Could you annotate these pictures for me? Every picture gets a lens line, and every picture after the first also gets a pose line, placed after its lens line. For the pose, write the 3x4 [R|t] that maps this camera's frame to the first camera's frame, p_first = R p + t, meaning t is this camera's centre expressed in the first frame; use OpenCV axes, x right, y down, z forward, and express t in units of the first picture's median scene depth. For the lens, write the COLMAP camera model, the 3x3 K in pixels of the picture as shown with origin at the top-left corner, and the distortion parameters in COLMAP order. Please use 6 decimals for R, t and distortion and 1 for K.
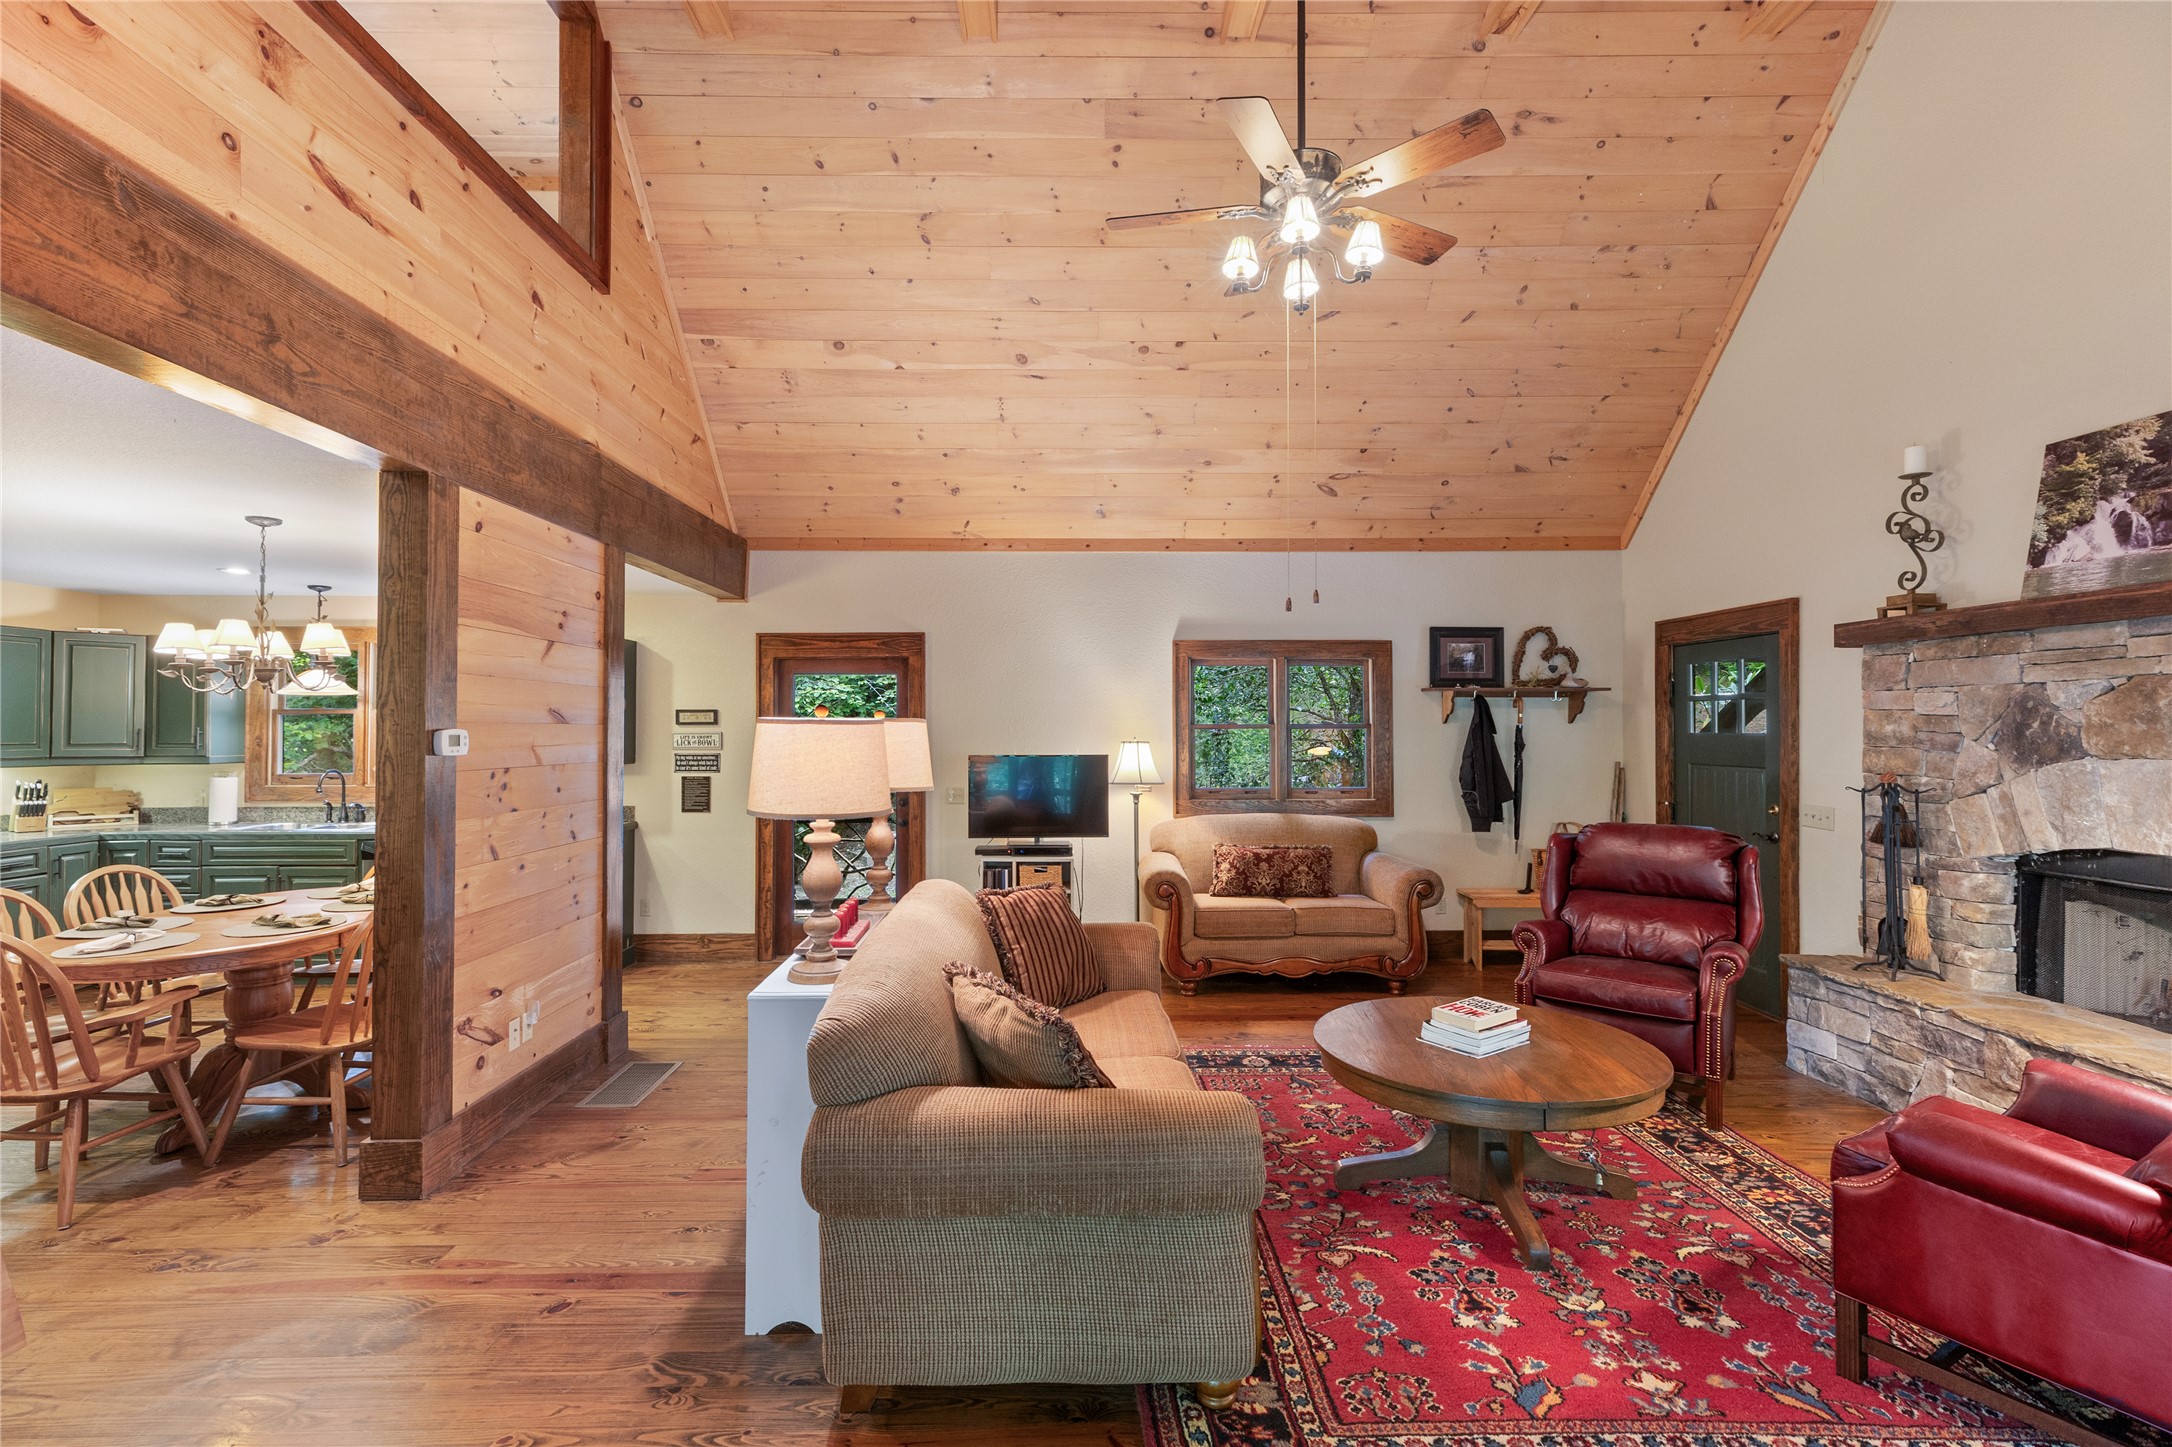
lens RADIAL K [[975.7, 0, 1082.2], [0, 975.7, 707.9], [0, 0, 1]] dist [0.001754, 0.000081]
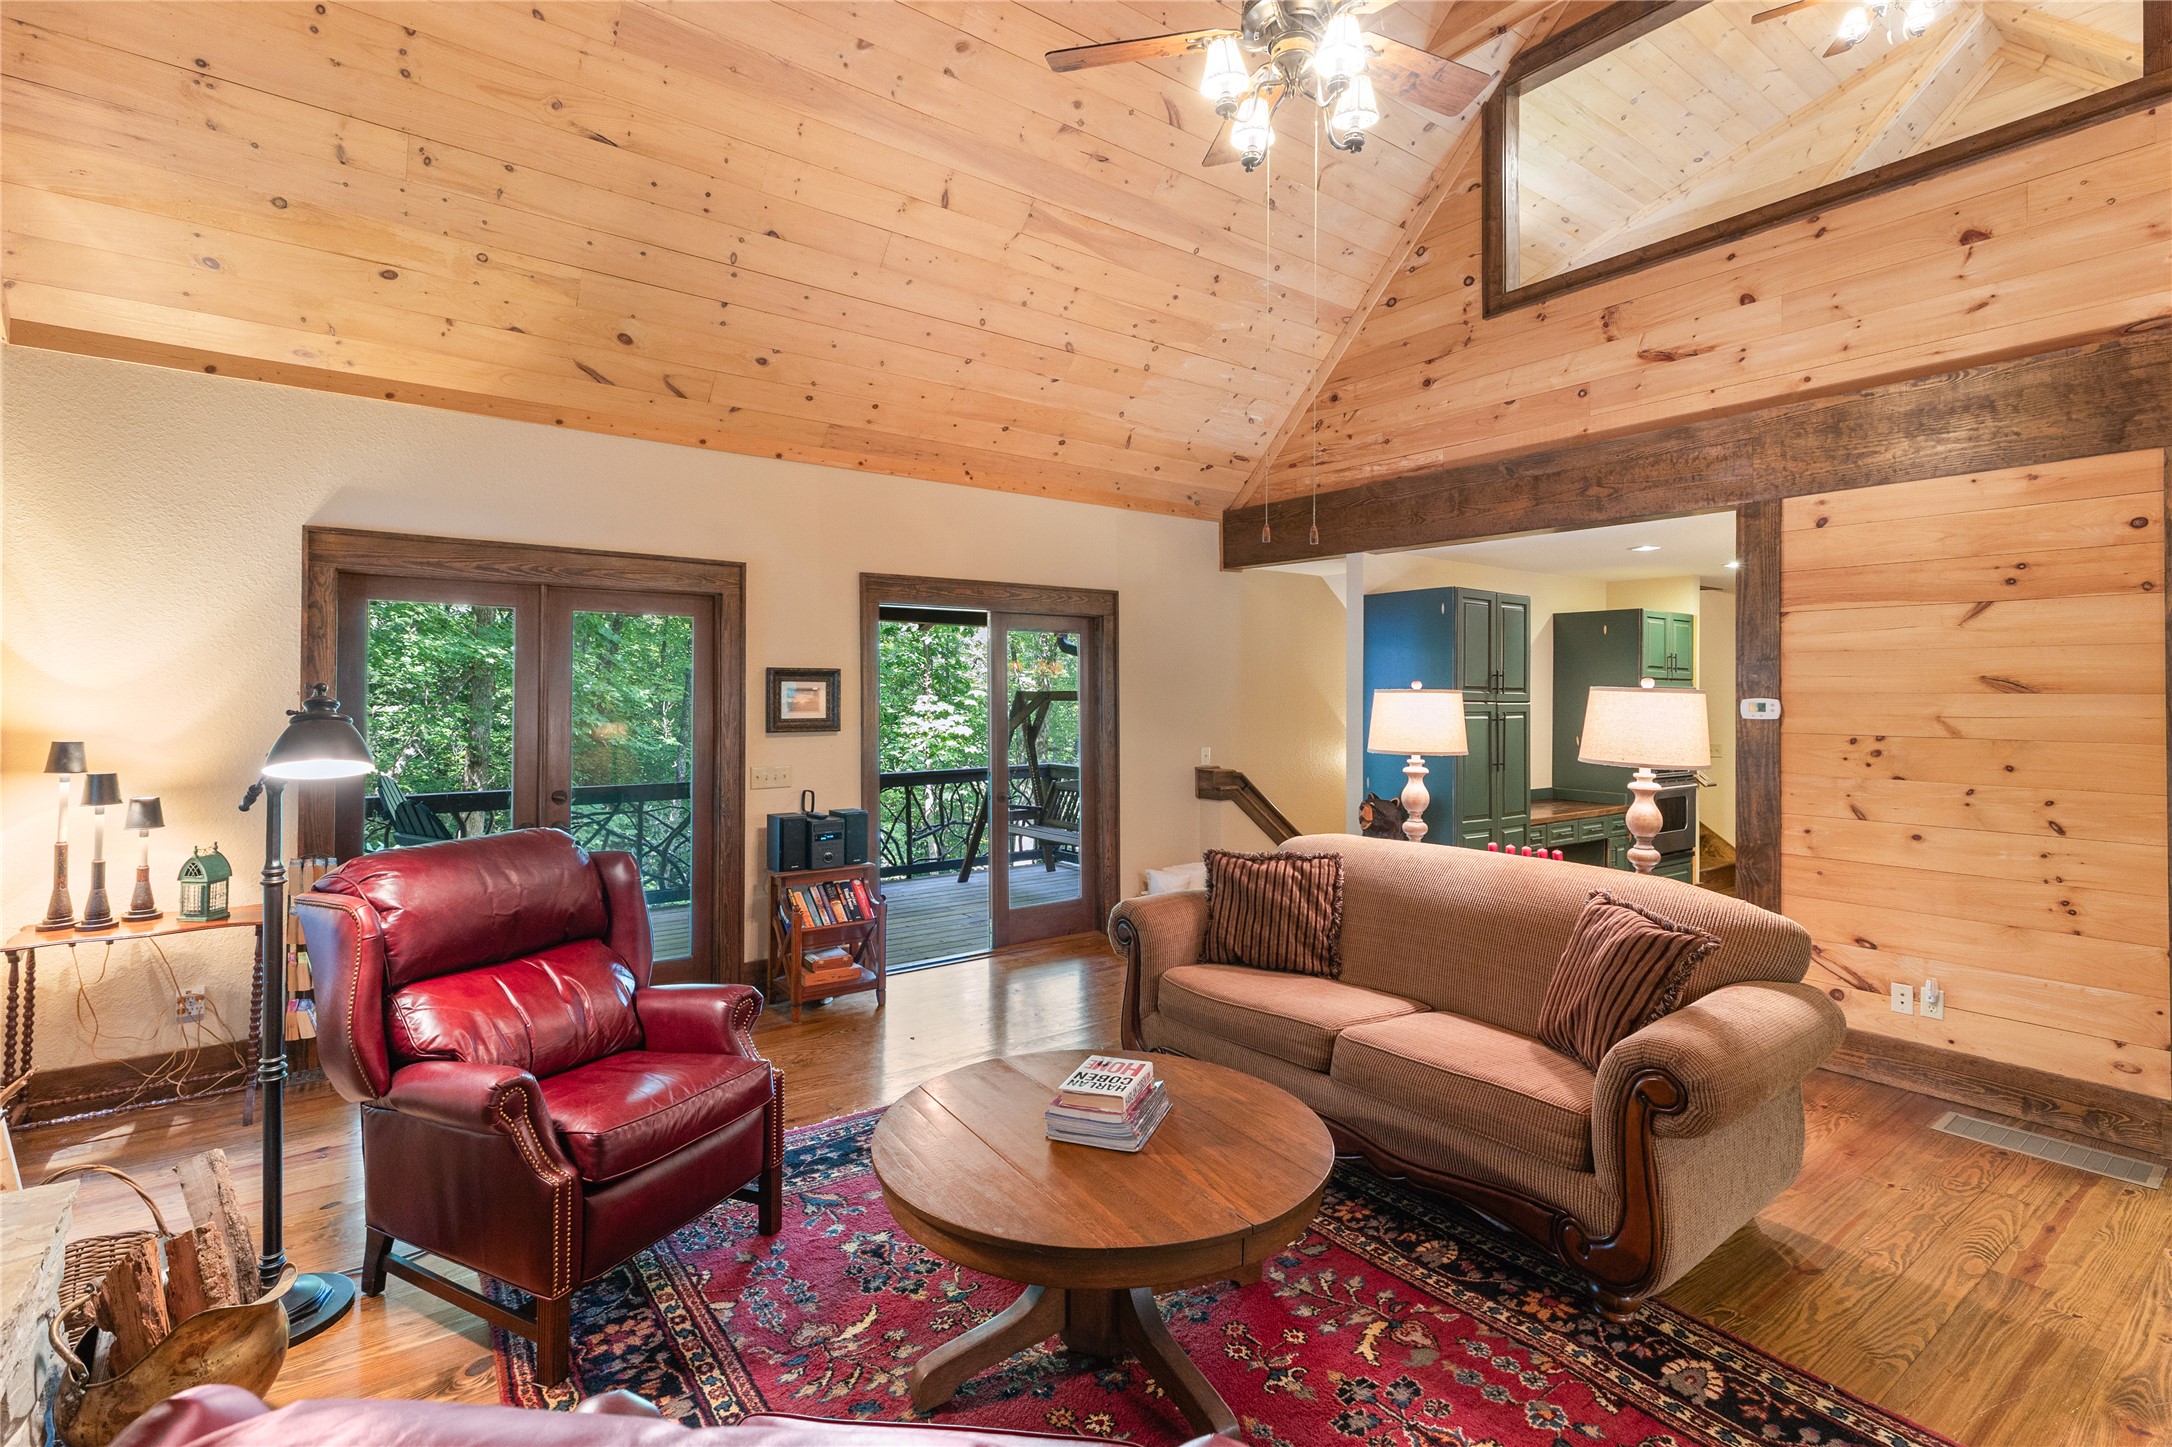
lens RADIAL K [[1014.8, 0, 1080.5], [0, 1014.8, 690.5], [0, 0, 1]] dist [0.004067, 0.000338]
pose [[-0.814728, -0.005885, -0.579814, 0.650044], [0.009031, 0.999698, -0.022836, 0.026073], [0.579773, -0.023842, -0.814429, 1.216874]]
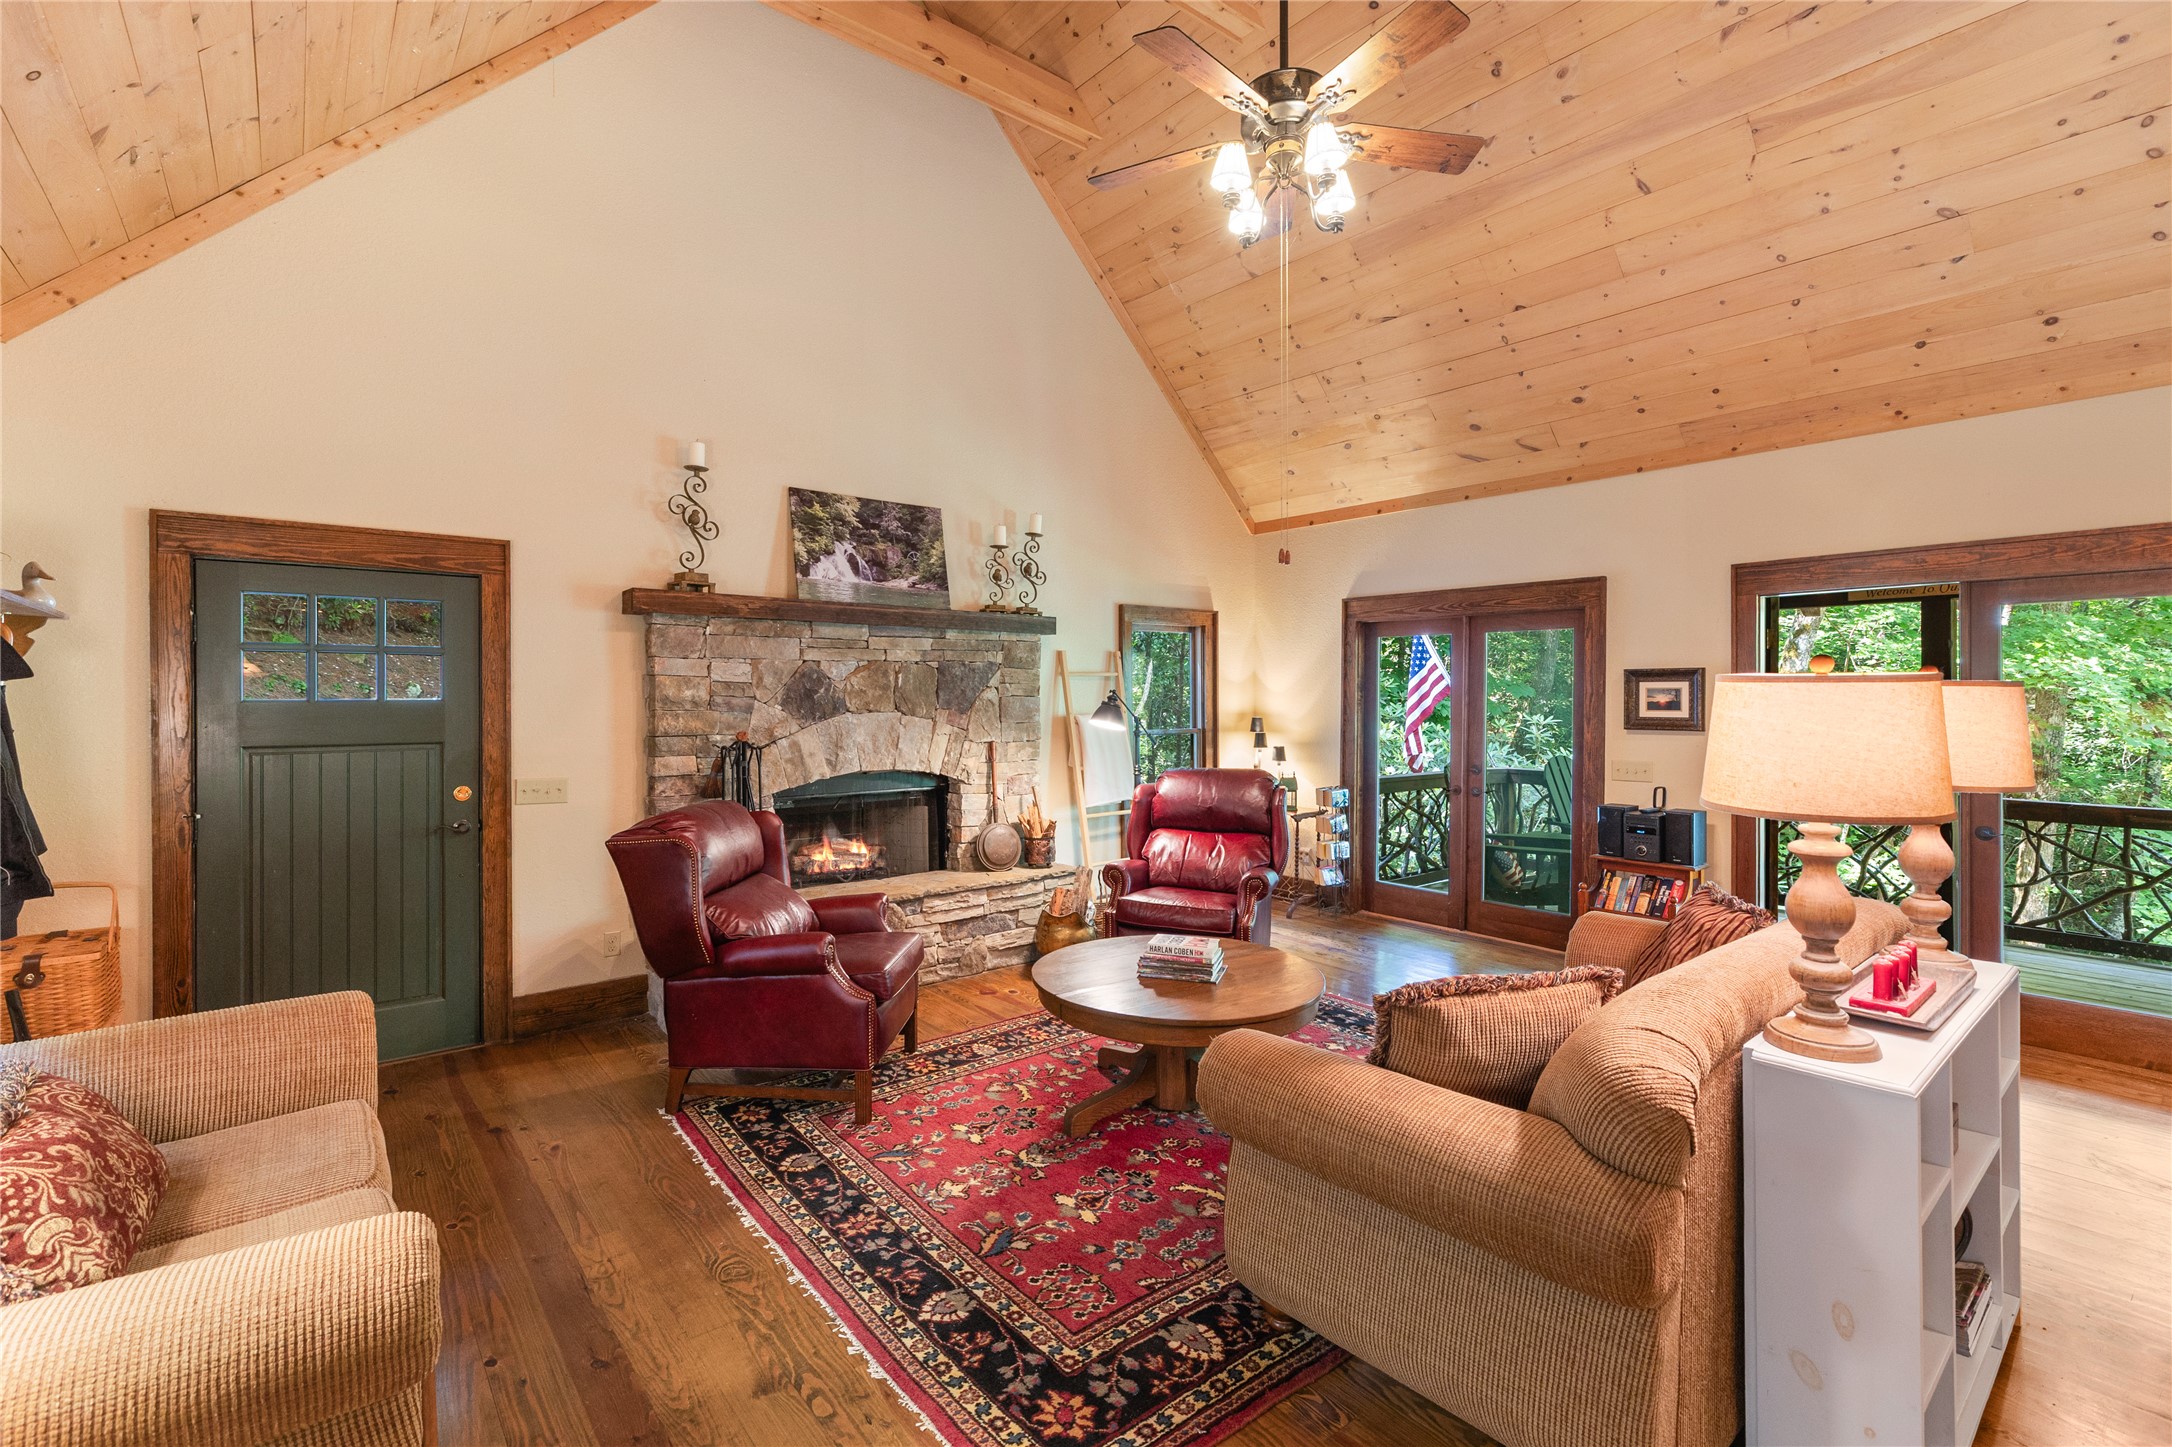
lens RADIAL K [[975.7, 0, 1082.2], [0, 975.7, 707.9], [0, 0, 1]] dist [0.001754, 0.000081]
pose [[-0.613688, -0.010198, 0.789483, -0.307333], [-0.017541, 0.999846, -0.000720, 0.030921], [-0.789354, -0.014290, -0.613772, 1.343281]]
